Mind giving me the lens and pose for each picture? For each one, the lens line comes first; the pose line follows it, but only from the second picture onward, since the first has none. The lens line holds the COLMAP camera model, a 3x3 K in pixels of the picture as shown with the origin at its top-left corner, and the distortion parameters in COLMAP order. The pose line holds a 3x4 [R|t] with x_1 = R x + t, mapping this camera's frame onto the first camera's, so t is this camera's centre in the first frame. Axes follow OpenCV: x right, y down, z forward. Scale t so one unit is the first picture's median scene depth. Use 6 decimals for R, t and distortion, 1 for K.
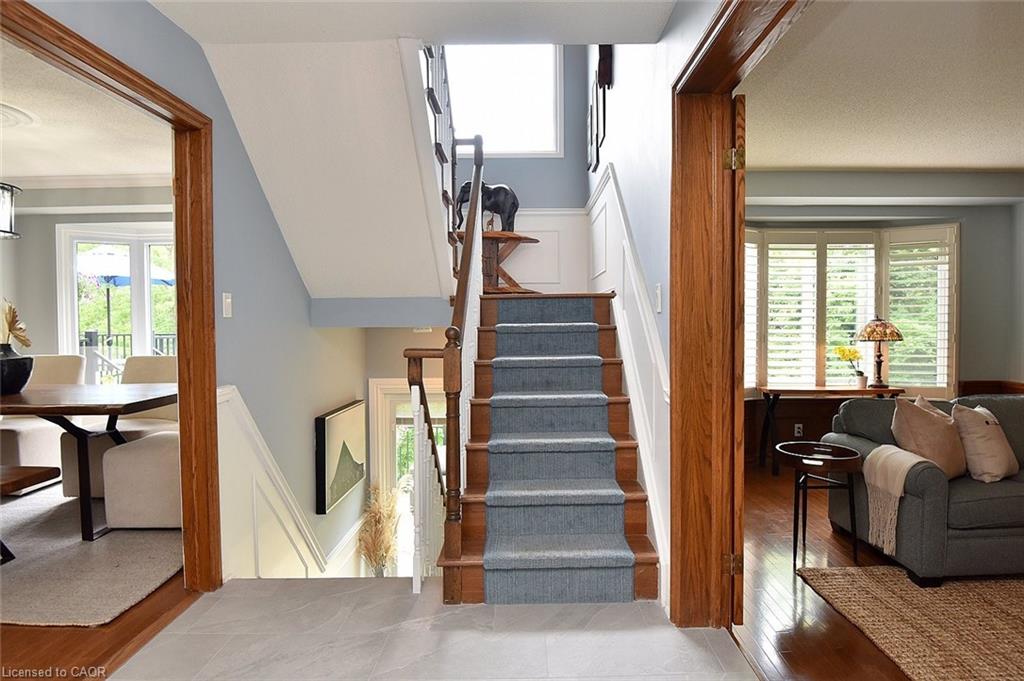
lens RADIAL K [[583.0, 0, 520.6], [0, 583.0, 335.1], [0, 0, 1]] dist [-0.024888, -0.005745]
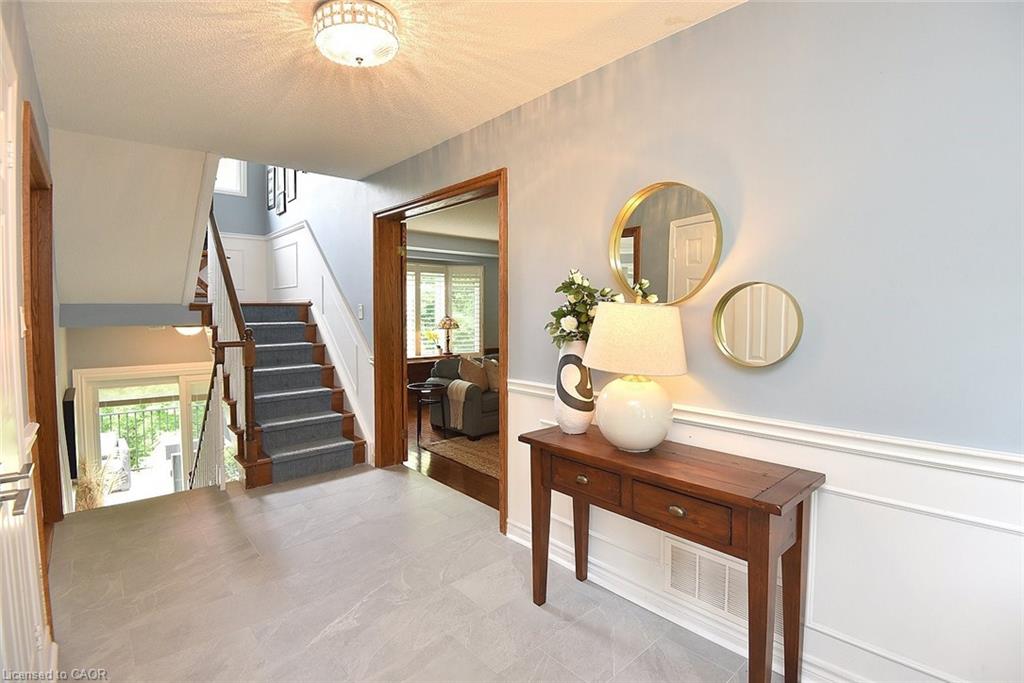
lens RADIAL K [[485.7, 0, 518.1], [0, 485.7, 338.2], [0, 0, 1]] dist [-0.013434, -0.016065]
pose [[0.748464, -0.031061, 0.662447, -0.330975], [0.008071, 0.999255, 0.037734, -0.022721], [-0.663126, -0.022896, 0.748157, -0.424130]]
